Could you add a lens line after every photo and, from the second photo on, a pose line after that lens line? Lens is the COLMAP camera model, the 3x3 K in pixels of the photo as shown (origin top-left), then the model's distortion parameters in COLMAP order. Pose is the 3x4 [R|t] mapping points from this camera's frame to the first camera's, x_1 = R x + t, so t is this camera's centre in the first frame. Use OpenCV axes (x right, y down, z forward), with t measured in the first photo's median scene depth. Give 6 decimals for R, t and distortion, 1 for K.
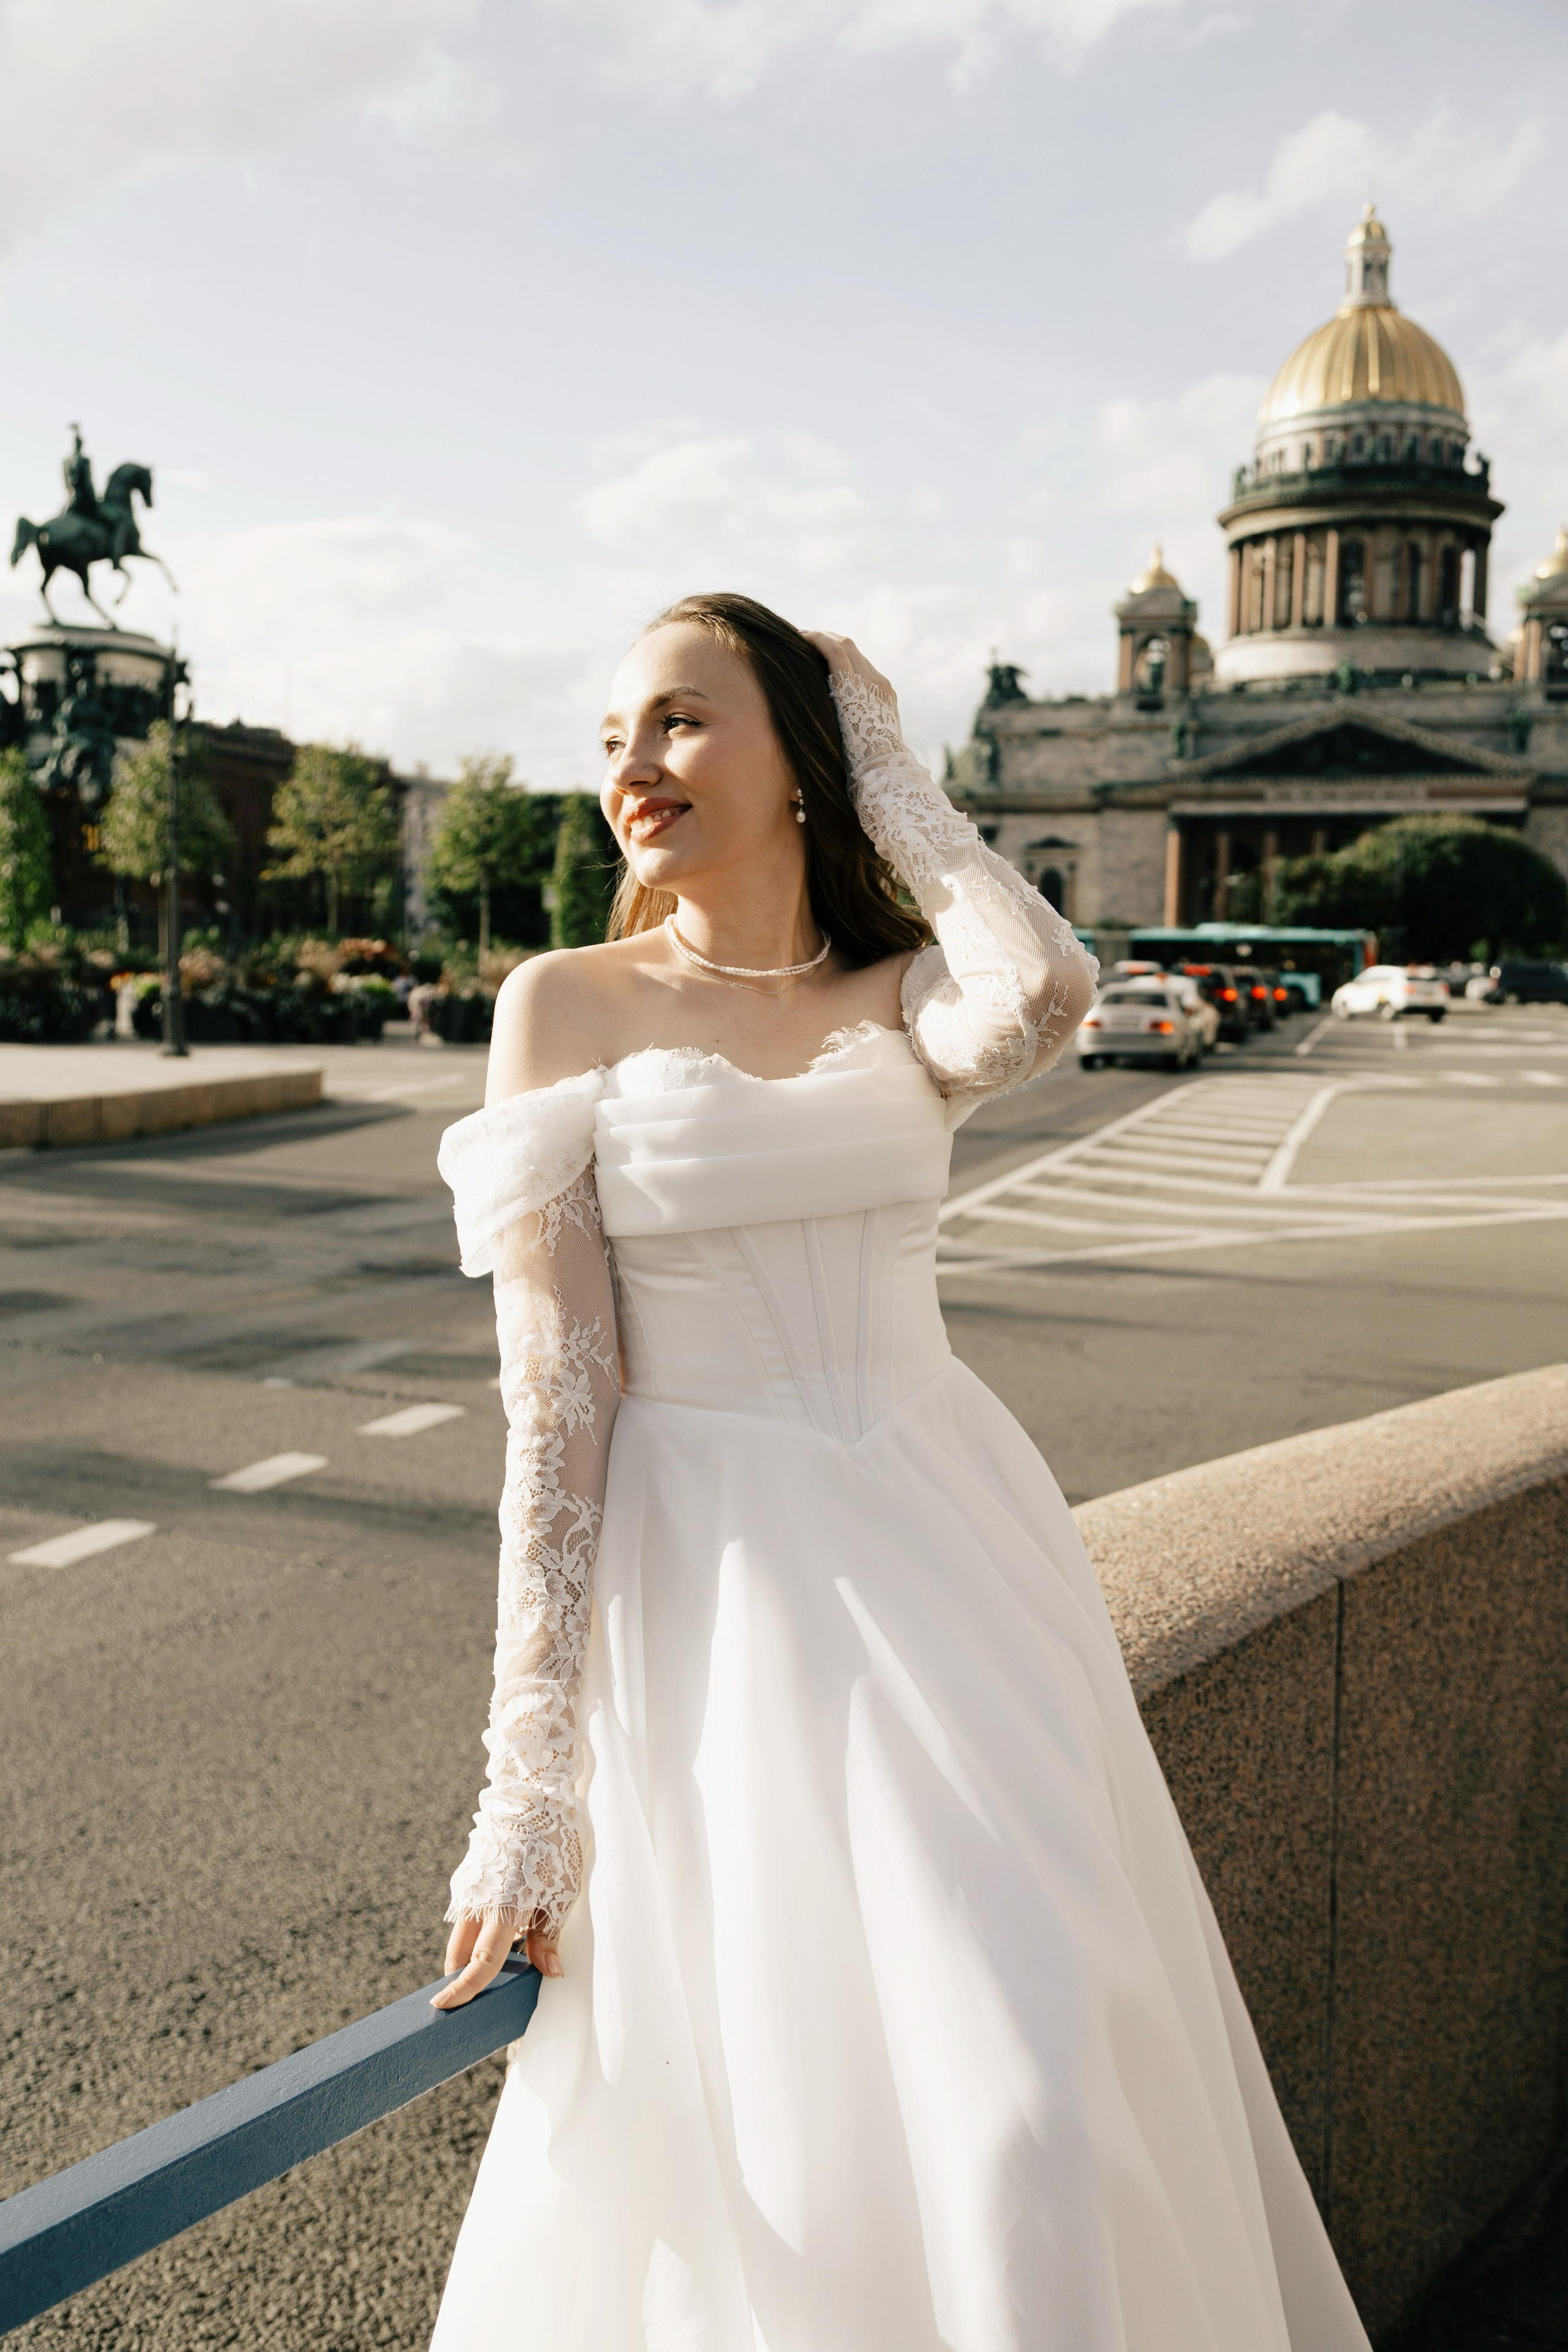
lens RADIAL K [[2293.2, 0, 783.7], [0, 2293.2, 1184.1], [0, 0, 1]] dist [0.040719, 0.006745]
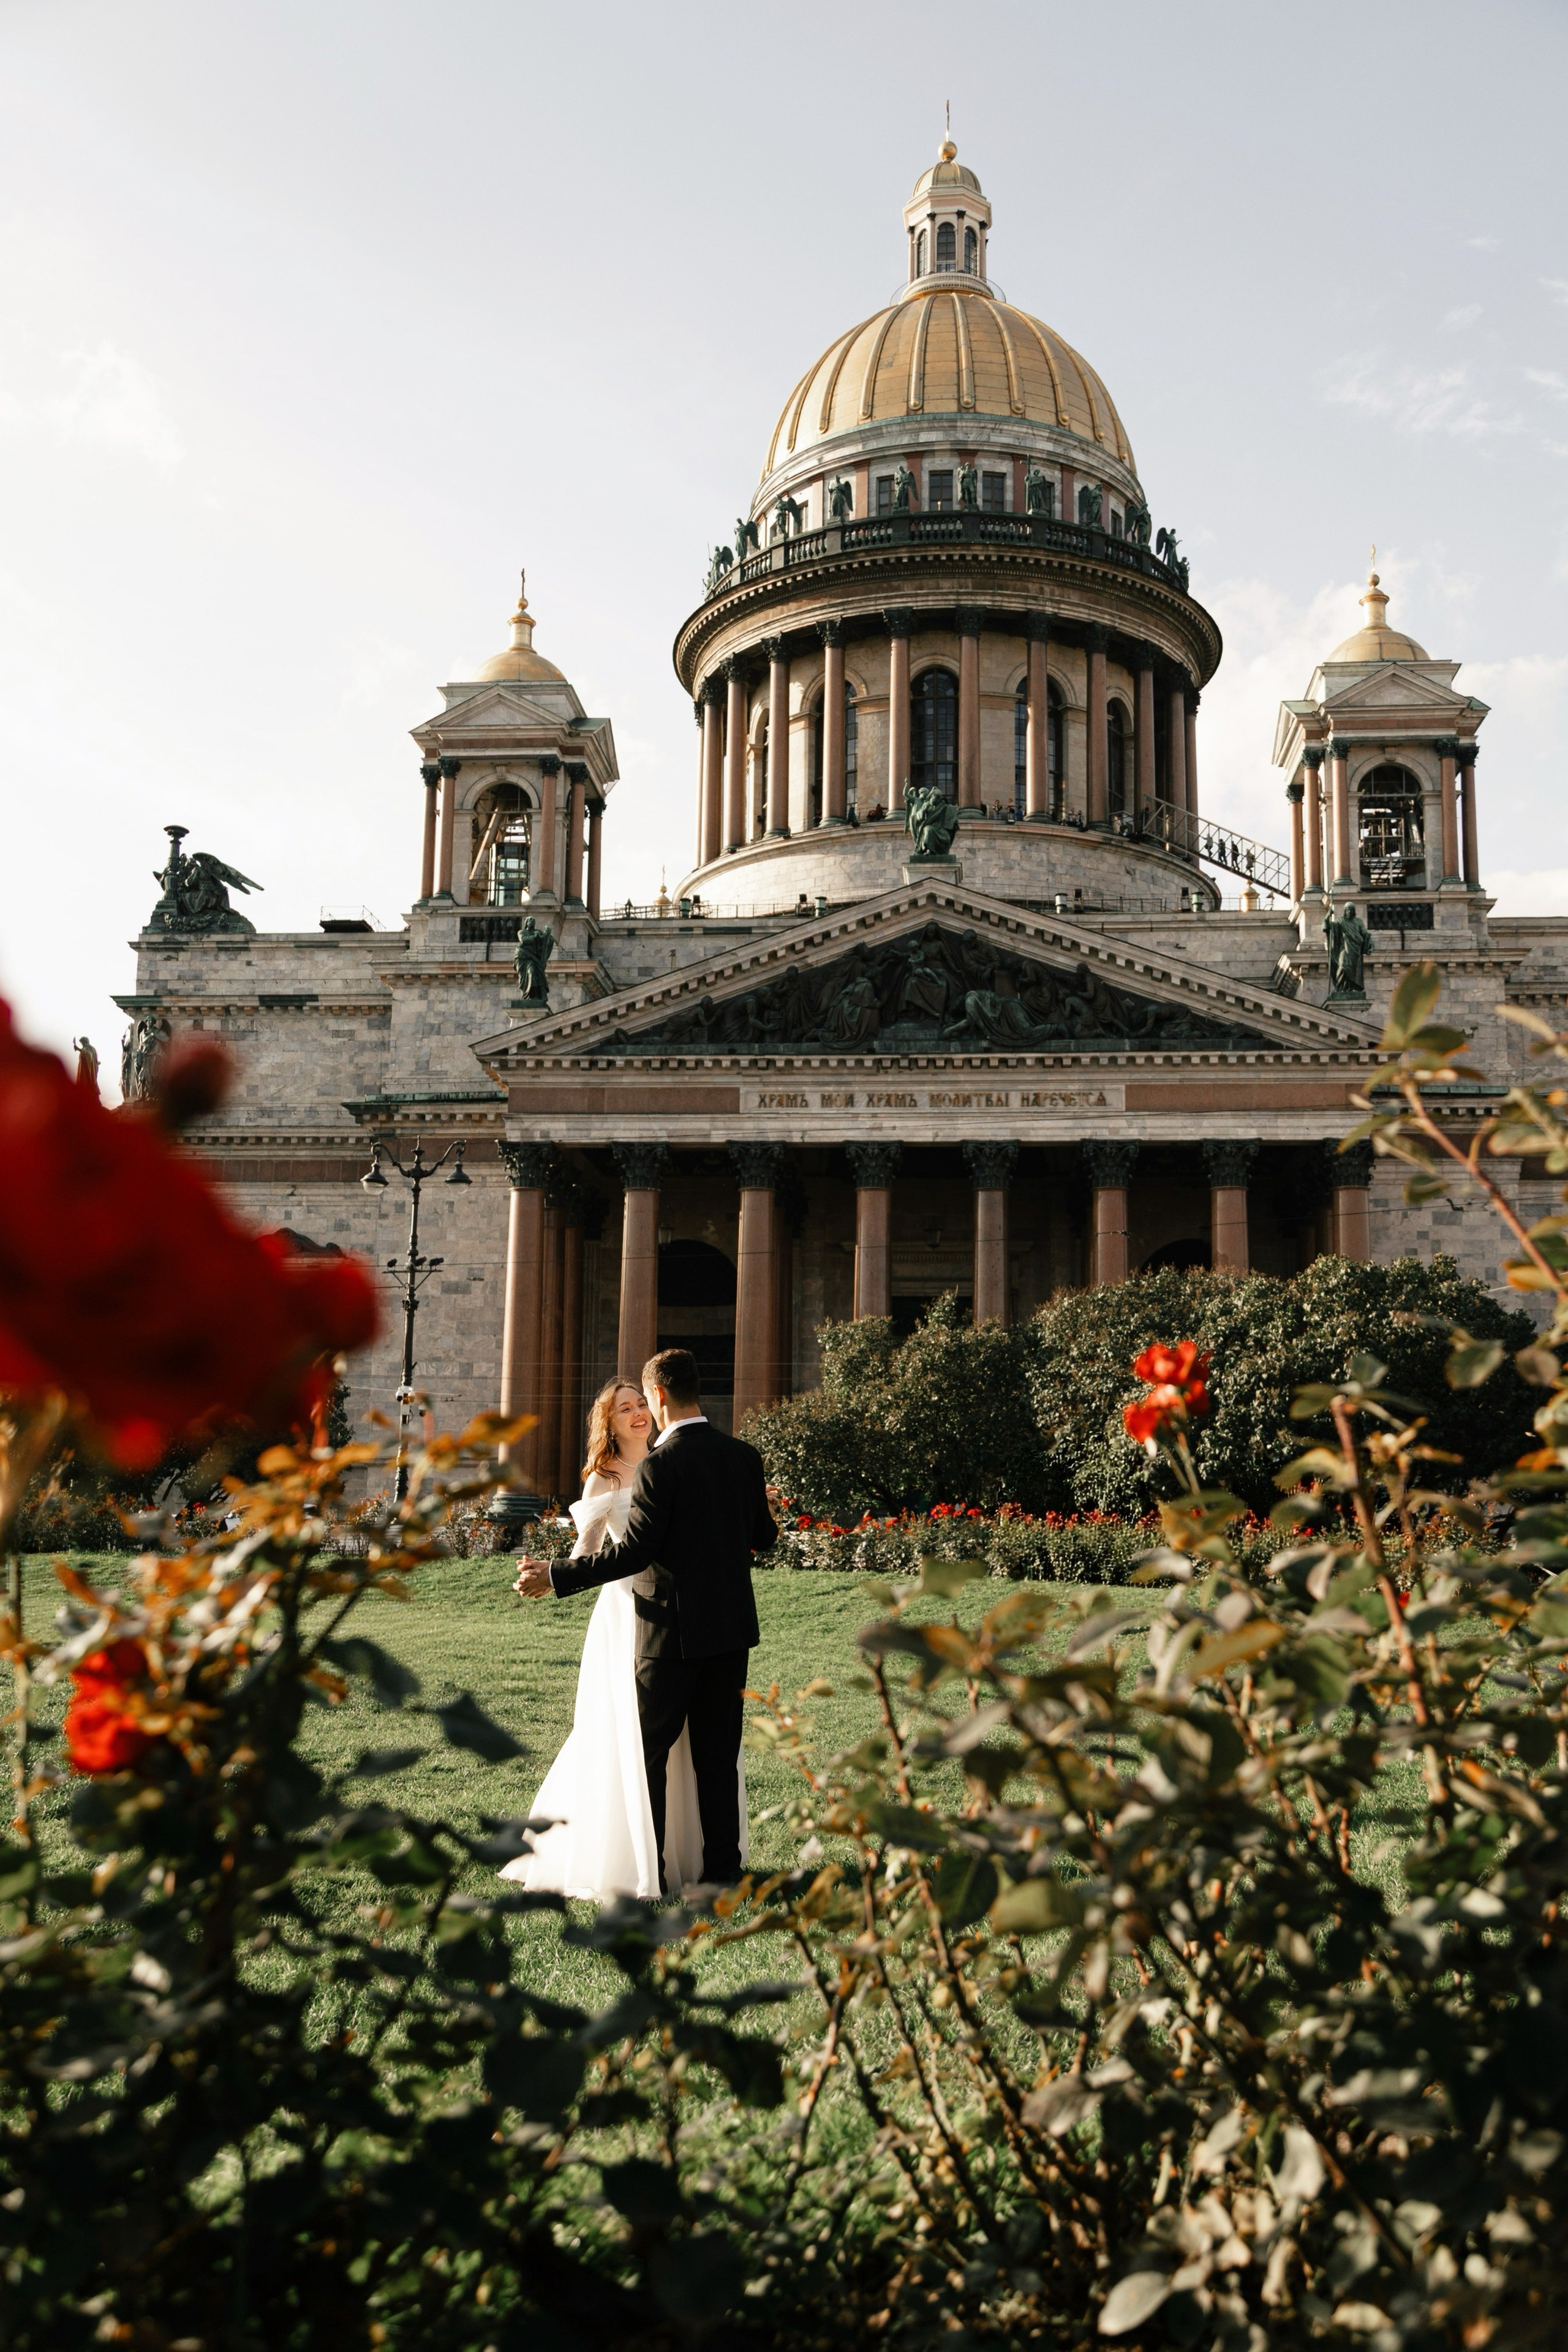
lens RADIAL K [[2169.7, 0, 793.3], [0, 2169.7, 1199.1], [0, 0, 1]] dist [0.018932, -0.013310]
pose [[0.986572, 0.029439, 0.160651, 0.246737], [0.011126, 0.969223, -0.245932, -0.092343], [-0.162947, 0.244417, 0.955881, 0.997075]]
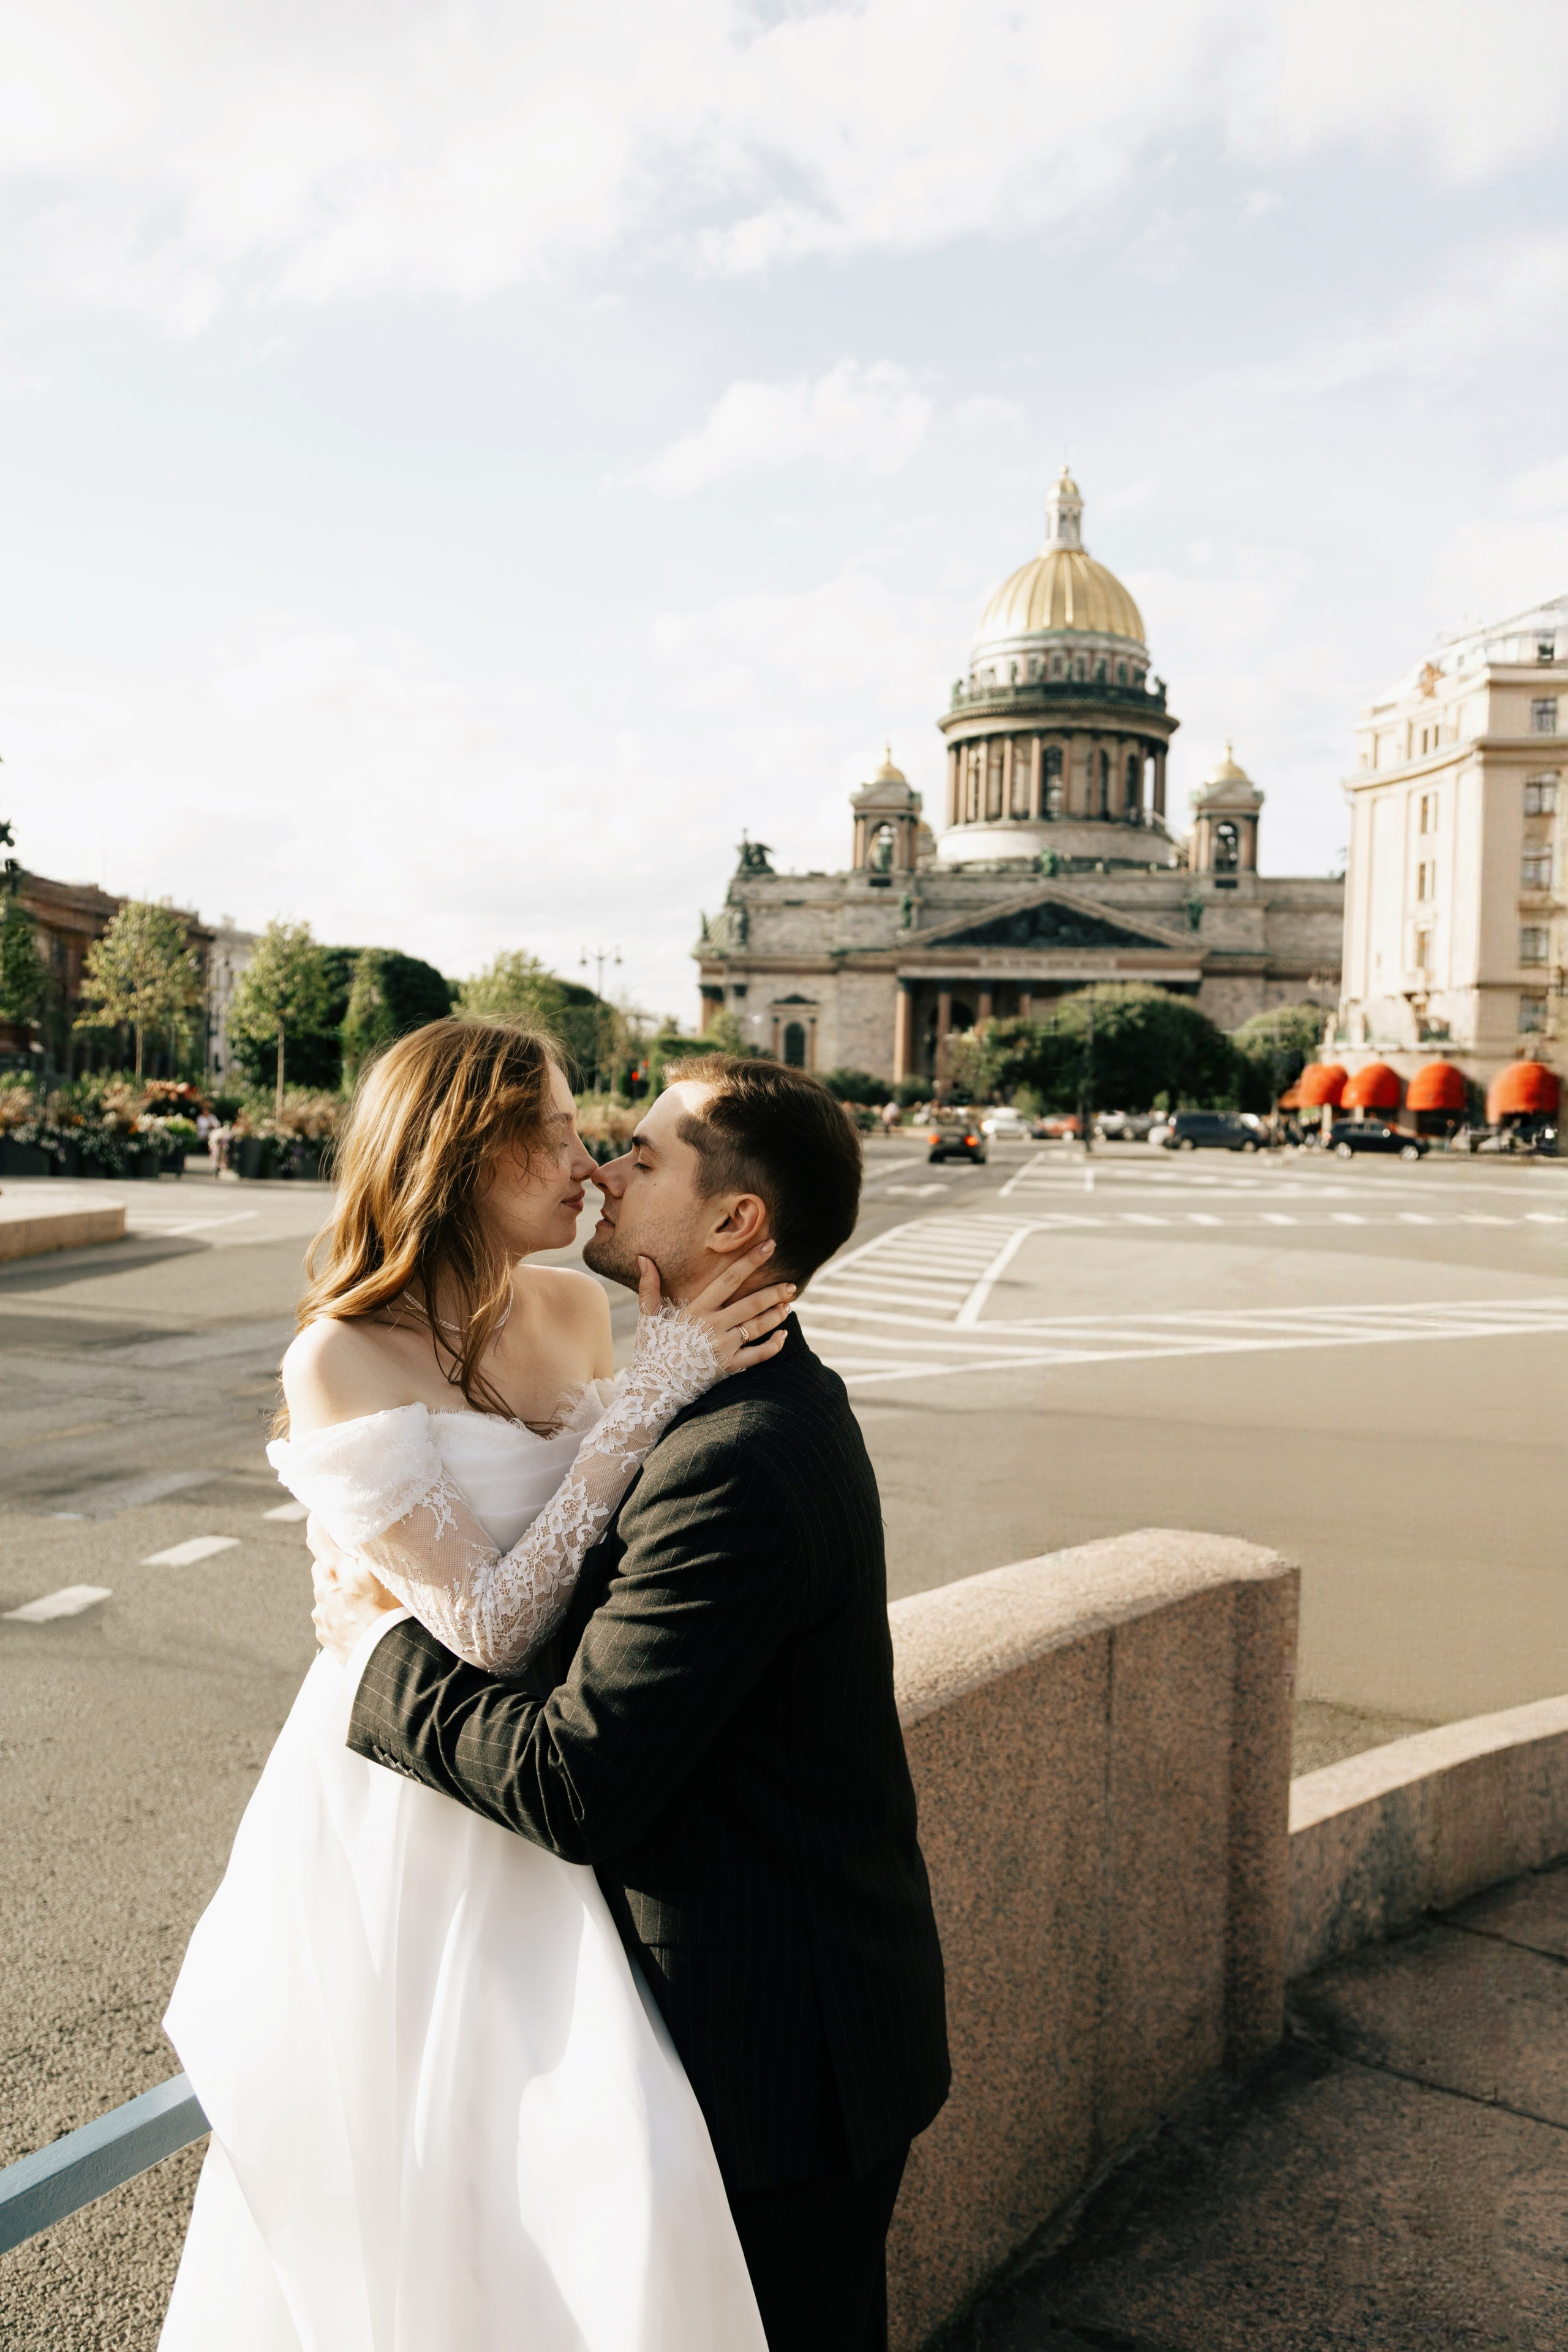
lens RADIAL K [[2062.9, 0, 779.4], [0, 2062.9, 1181.7], [0, 0, 1]] dist [0.014284, 0.008272]
pose [[0.994267, 0.009441, 0.106507, 0.002364], [-0.003513, 0.998441, -0.055710, -0.003364], [-0.106866, 0.055016, 0.992750, -0.007496]]
